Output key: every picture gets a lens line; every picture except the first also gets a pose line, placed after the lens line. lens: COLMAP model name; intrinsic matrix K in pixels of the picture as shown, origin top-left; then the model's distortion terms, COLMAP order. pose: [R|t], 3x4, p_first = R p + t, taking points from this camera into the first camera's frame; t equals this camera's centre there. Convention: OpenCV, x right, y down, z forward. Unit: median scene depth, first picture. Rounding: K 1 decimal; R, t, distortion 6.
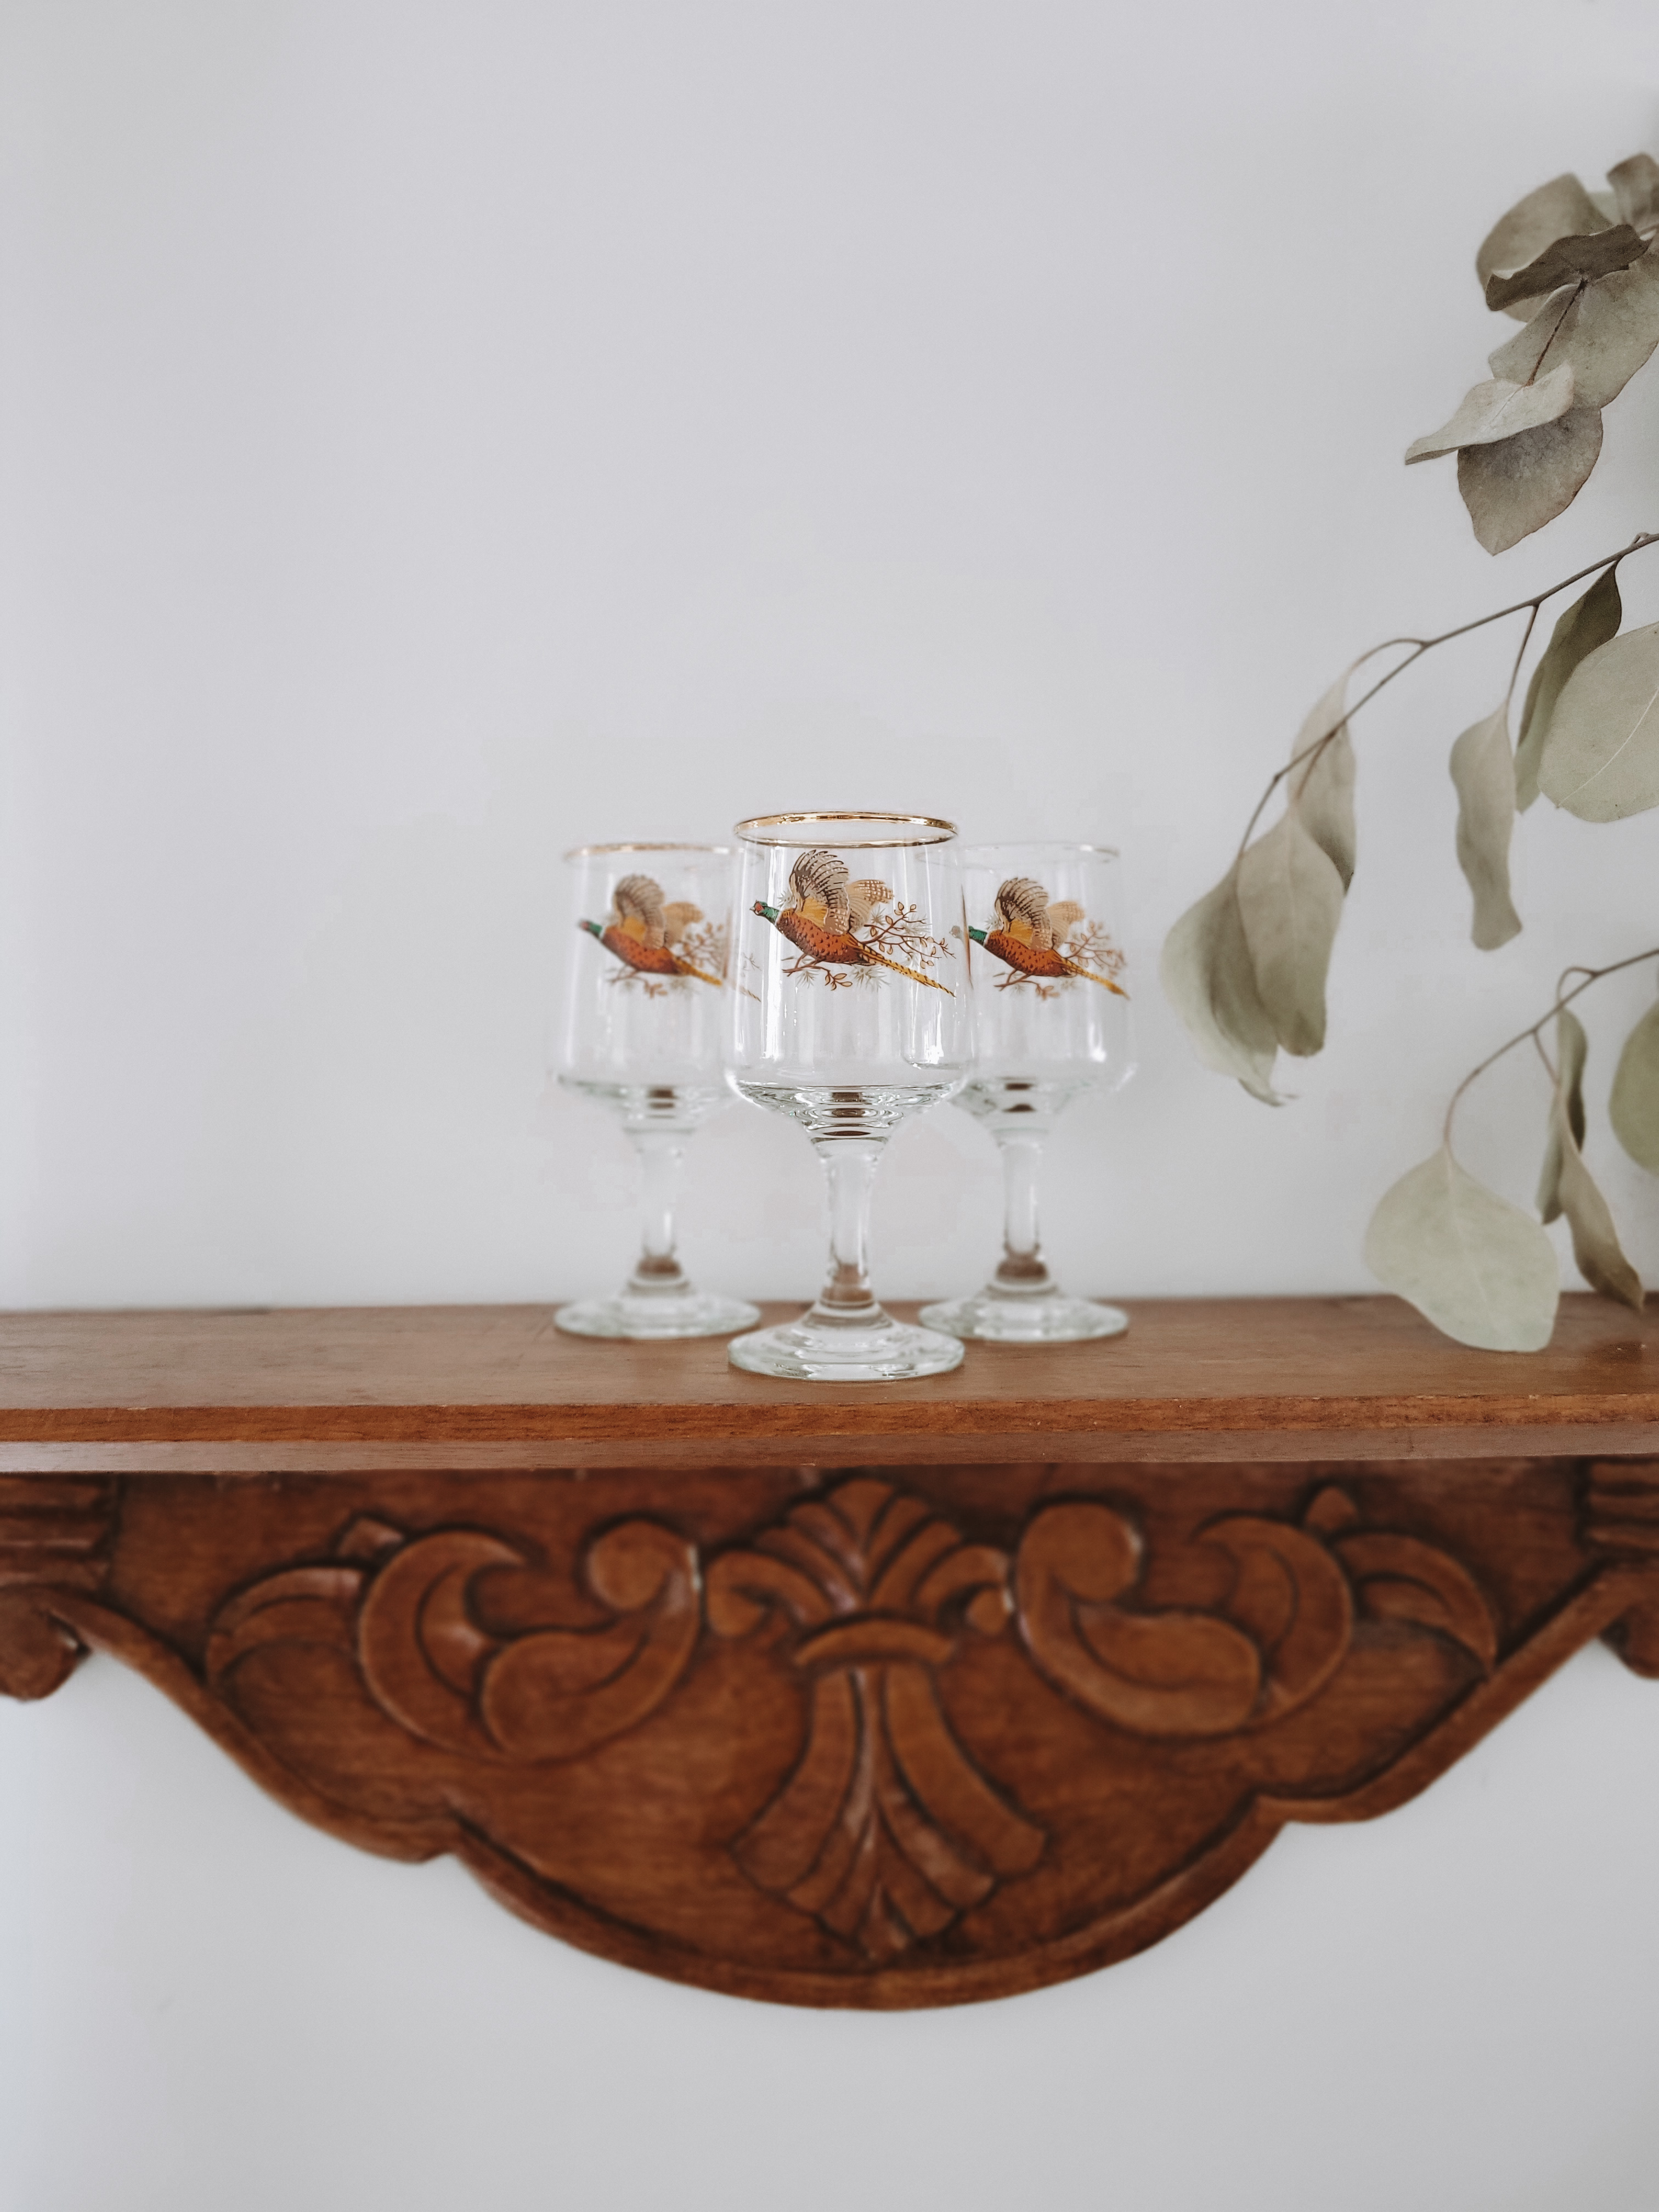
lens RADIAL K [[1648.0, 0, 829.5], [0, 1648.0, 1106.0], [0, 0, 1]] dist [0.092777, 0.002424]
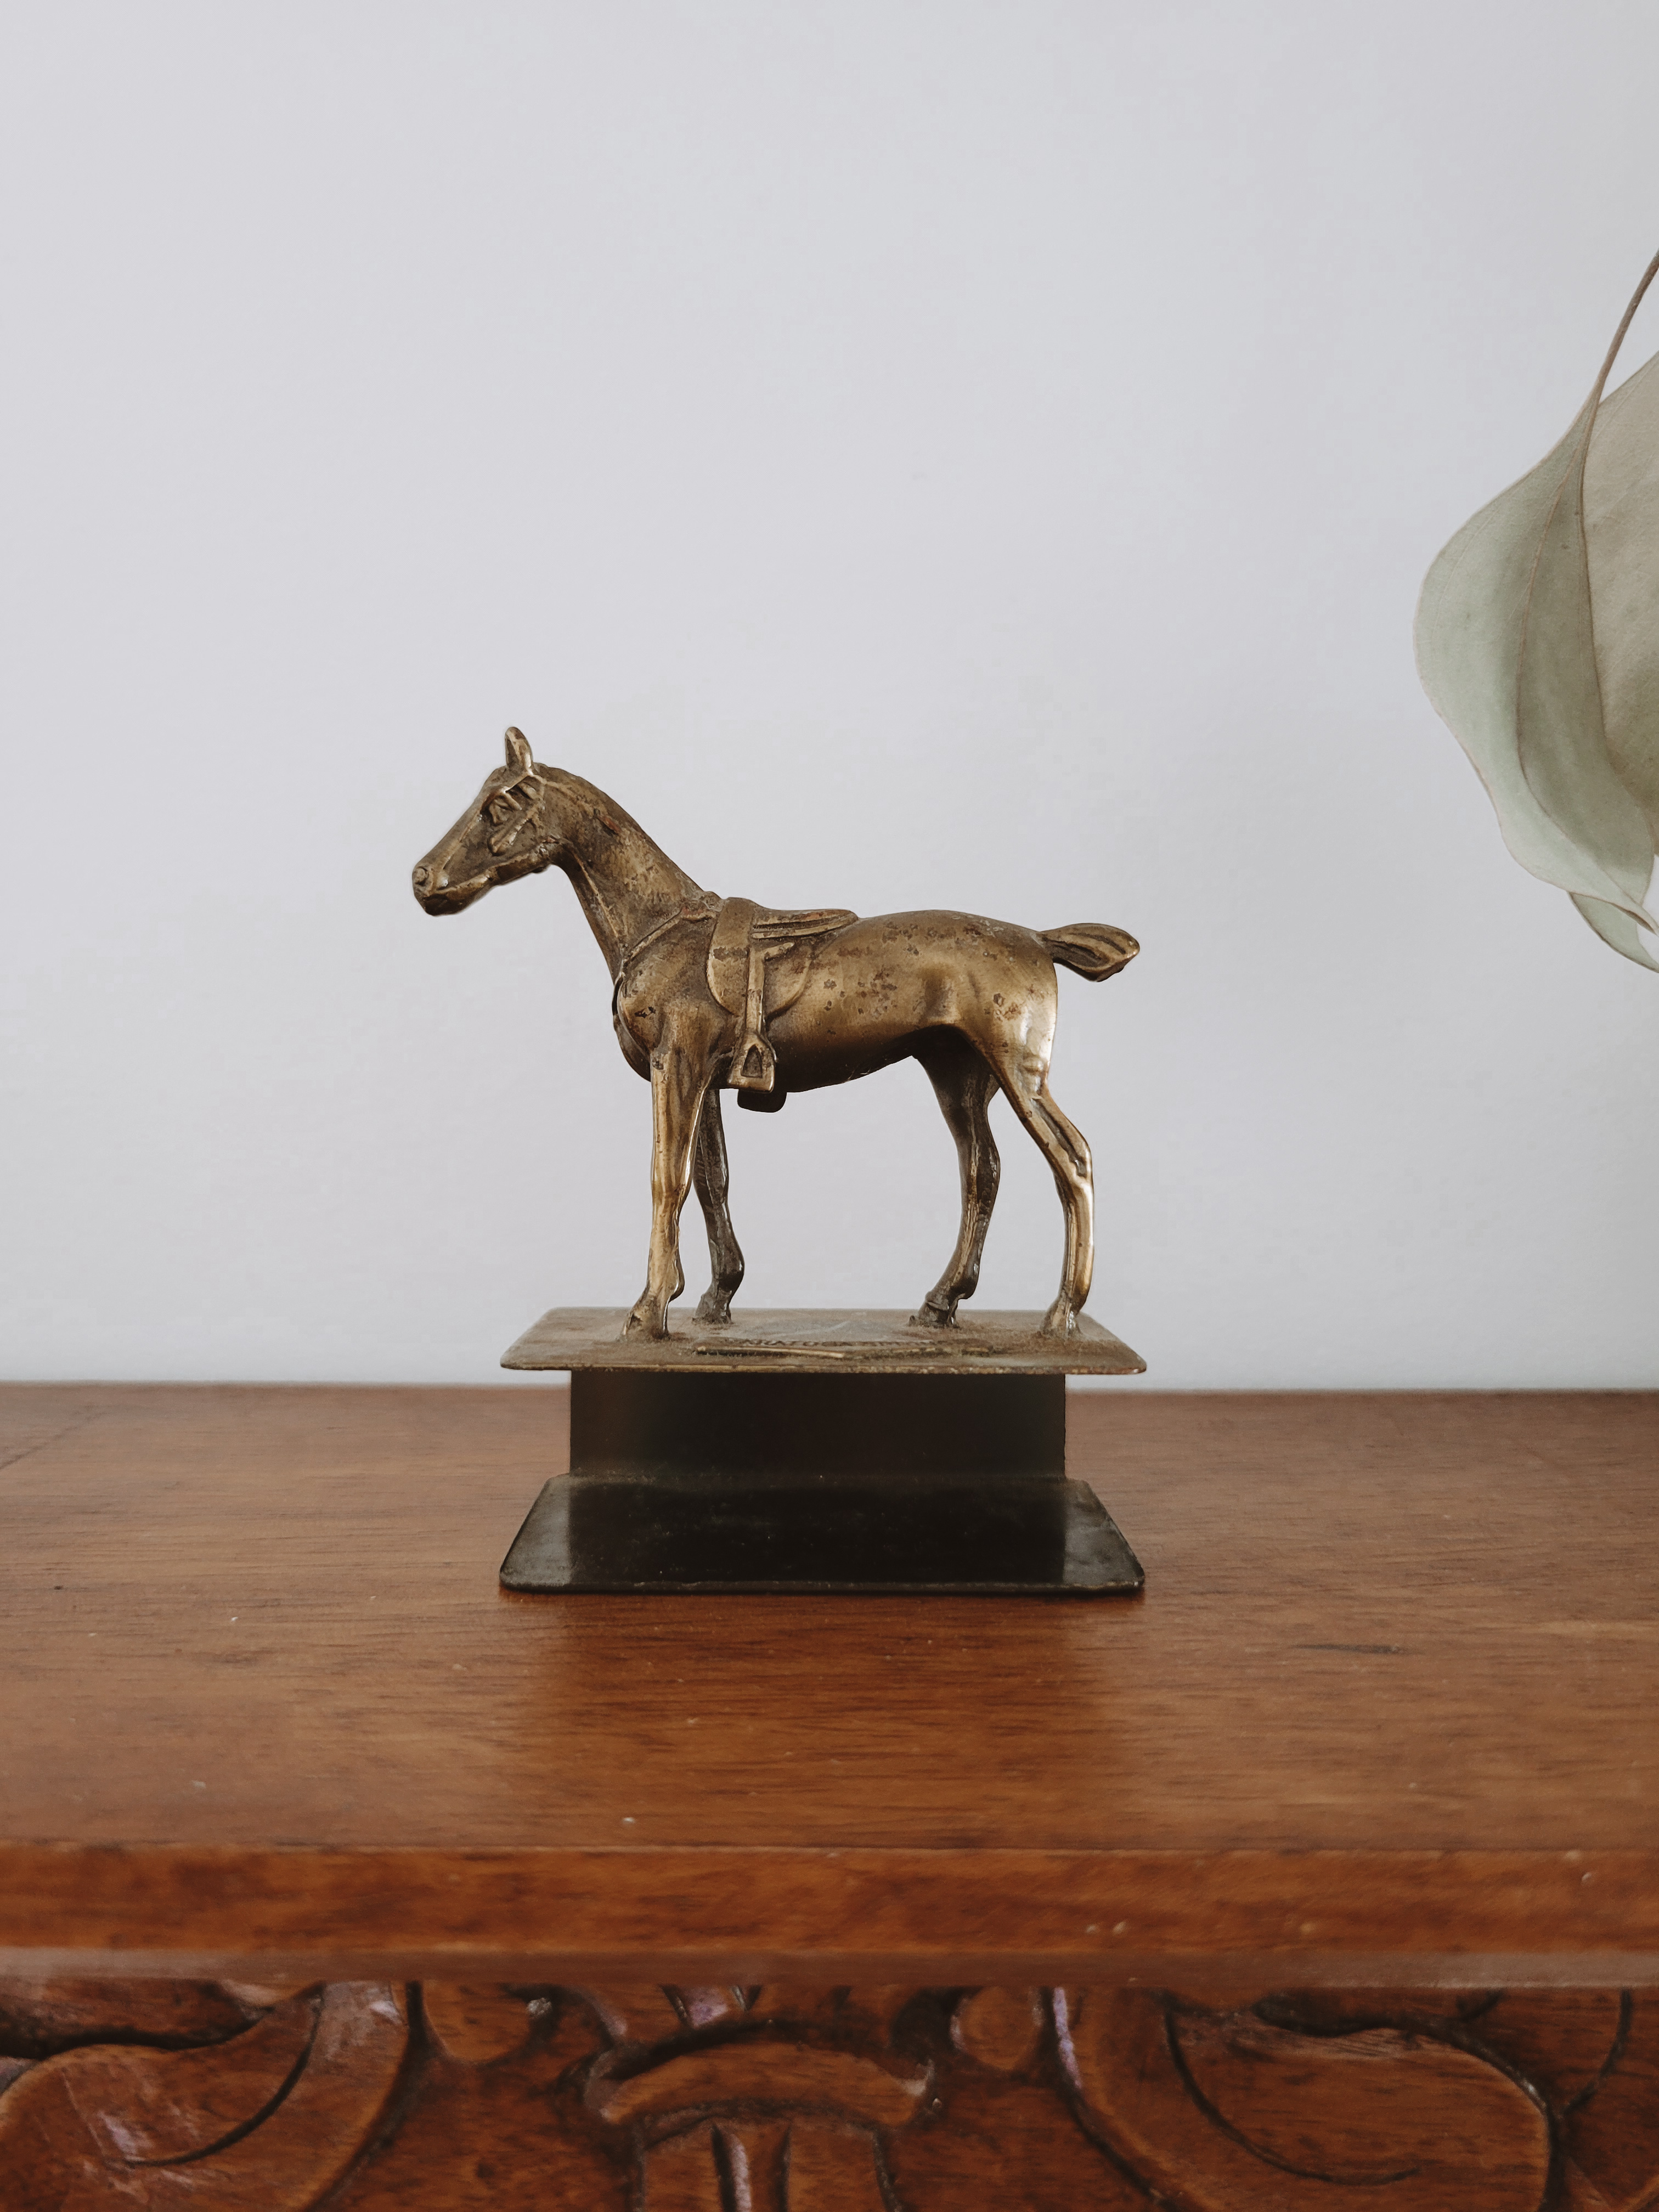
lens RADIAL K [[1673.8, 0, 829.5], [0, 1673.8, 1106.0], [0, 0, 1]] dist [0.005105, 0.000354]
pose [[0.999334, 0.011061, -0.034777, 0.060329], [-0.010710, 0.999890, 0.010247, 0.028197], [0.034887, -0.009868, 0.999343, 0.508837]]
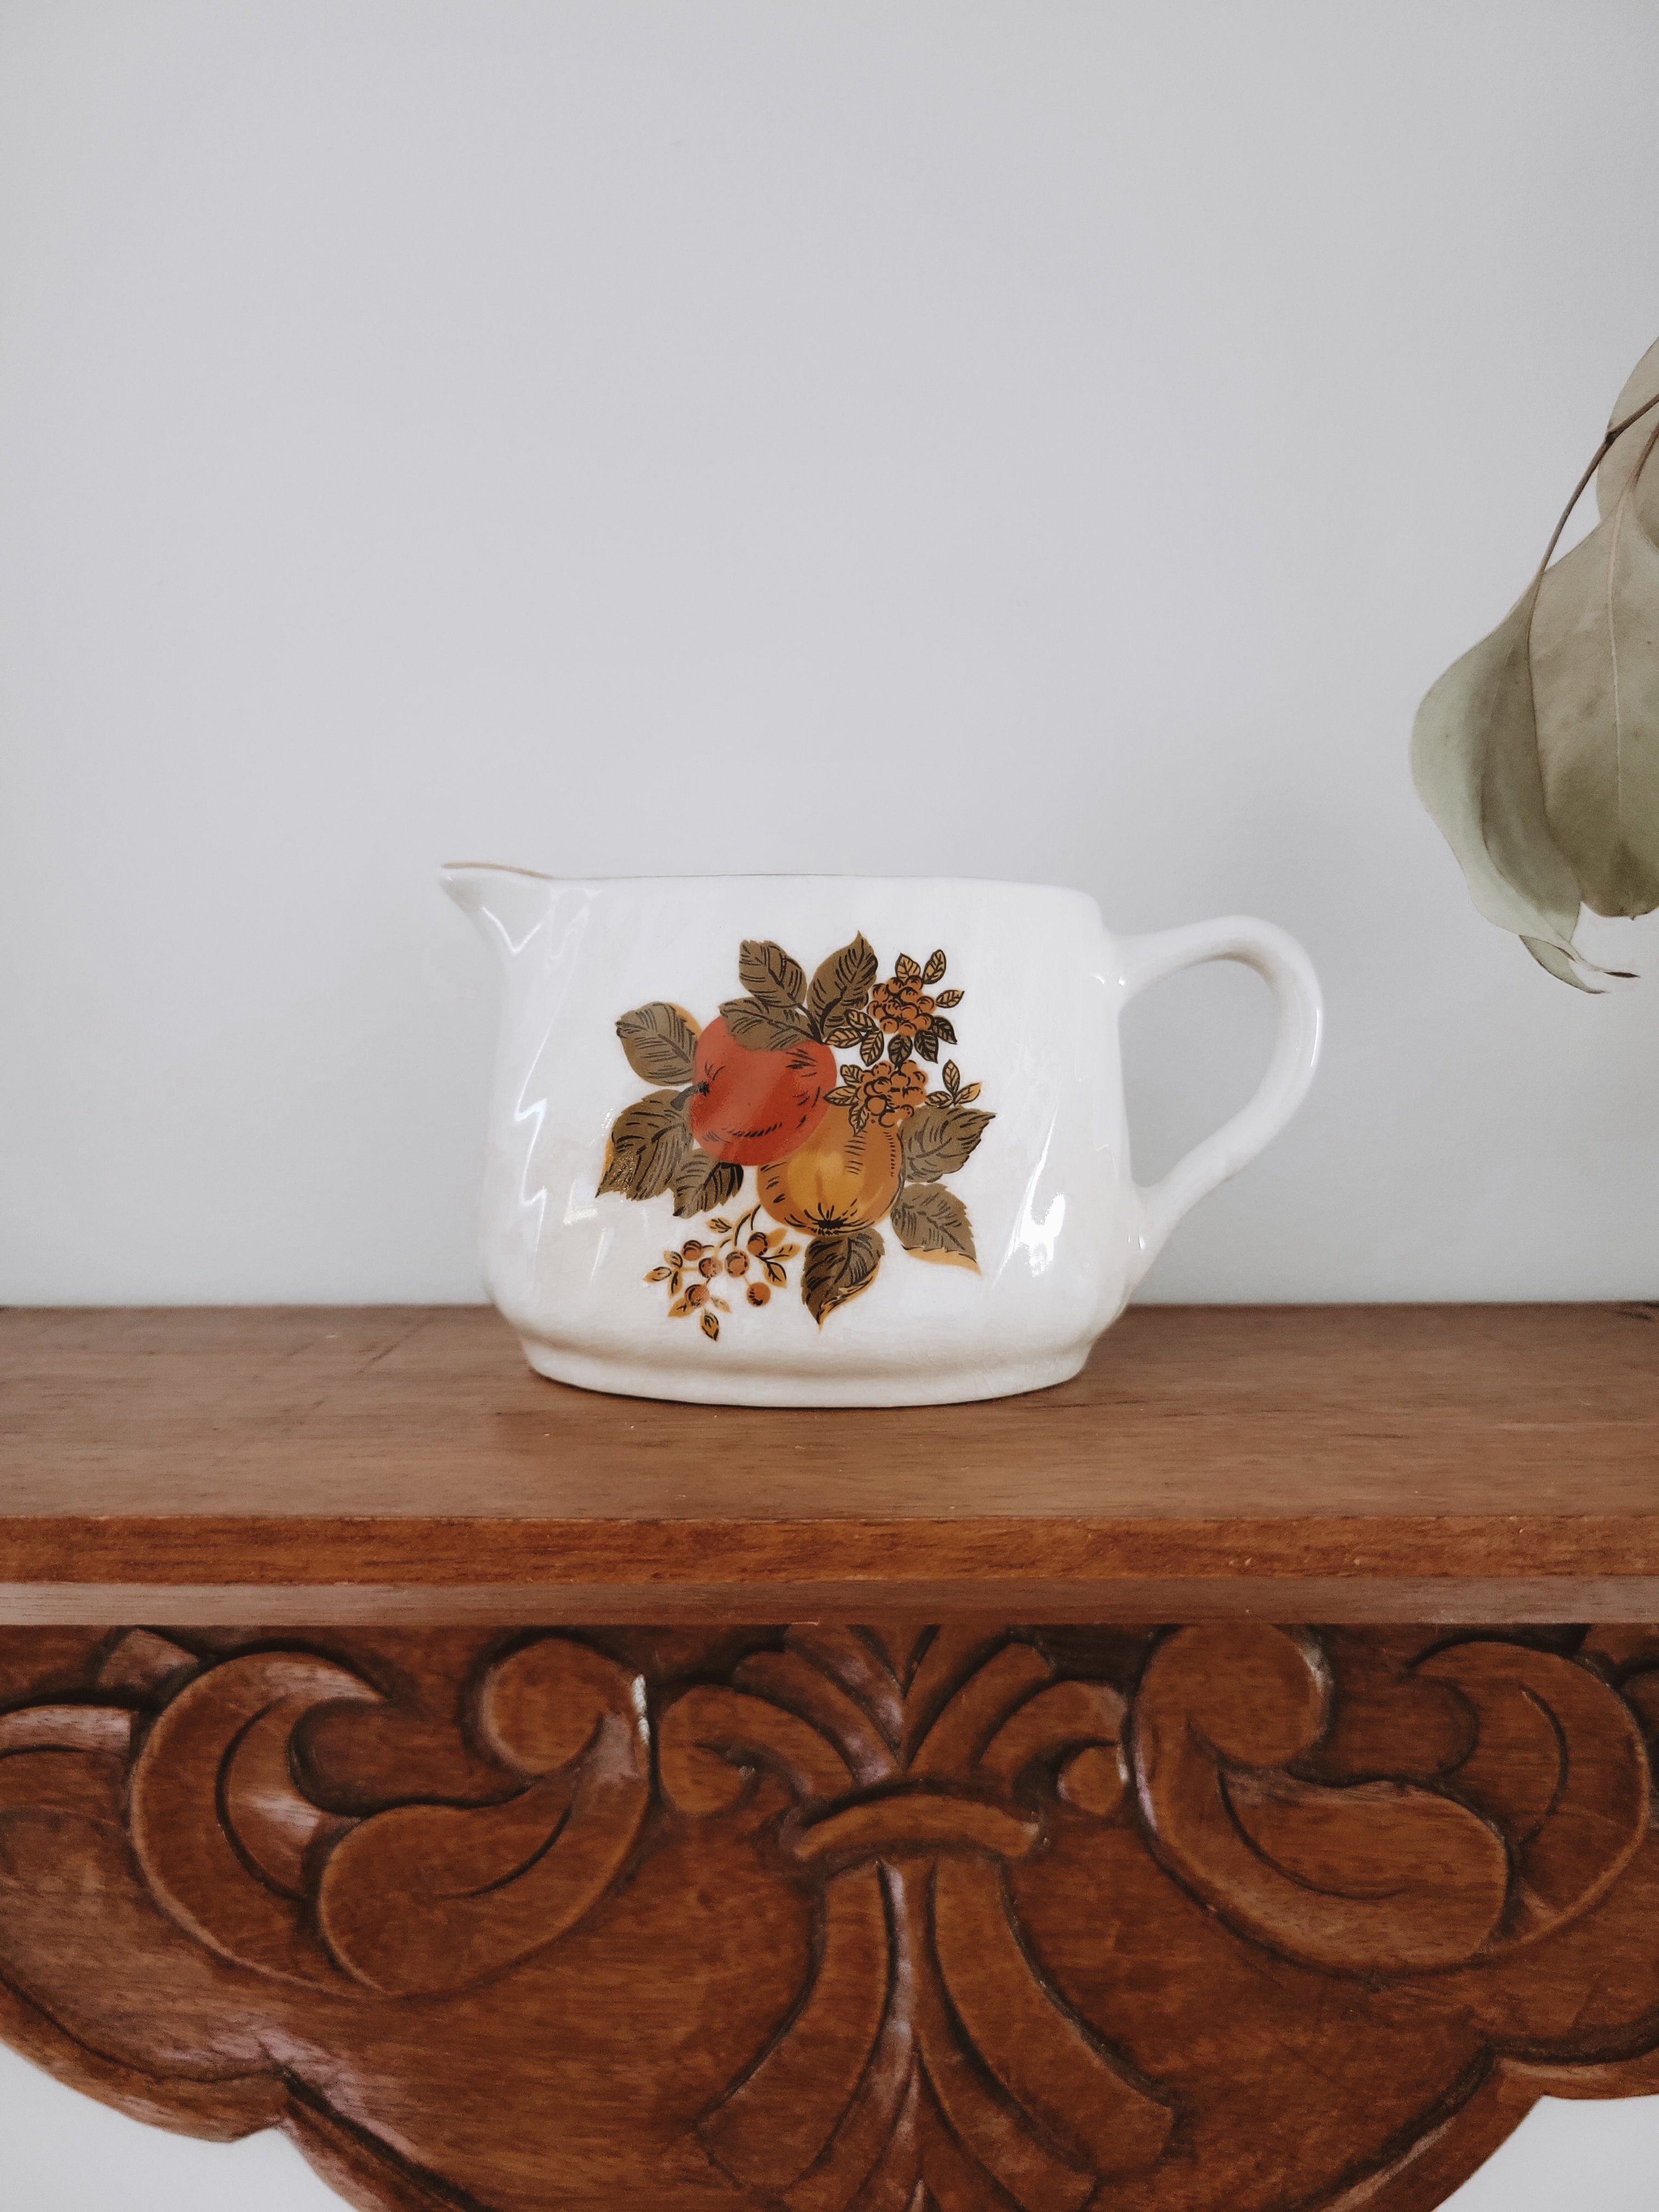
lens RADIAL K [[1655.8, 0, 835.3], [0, 1655.8, 1128.2], [0, 0, 1]] dist [0.030579, 0.001446]
pose [[0.999844, 0.006606, -0.016392, 0.003595], [-0.006193, 0.999664, 0.025156, 0.032119], [0.016553, -0.025051, 0.999549, 0.353492]]
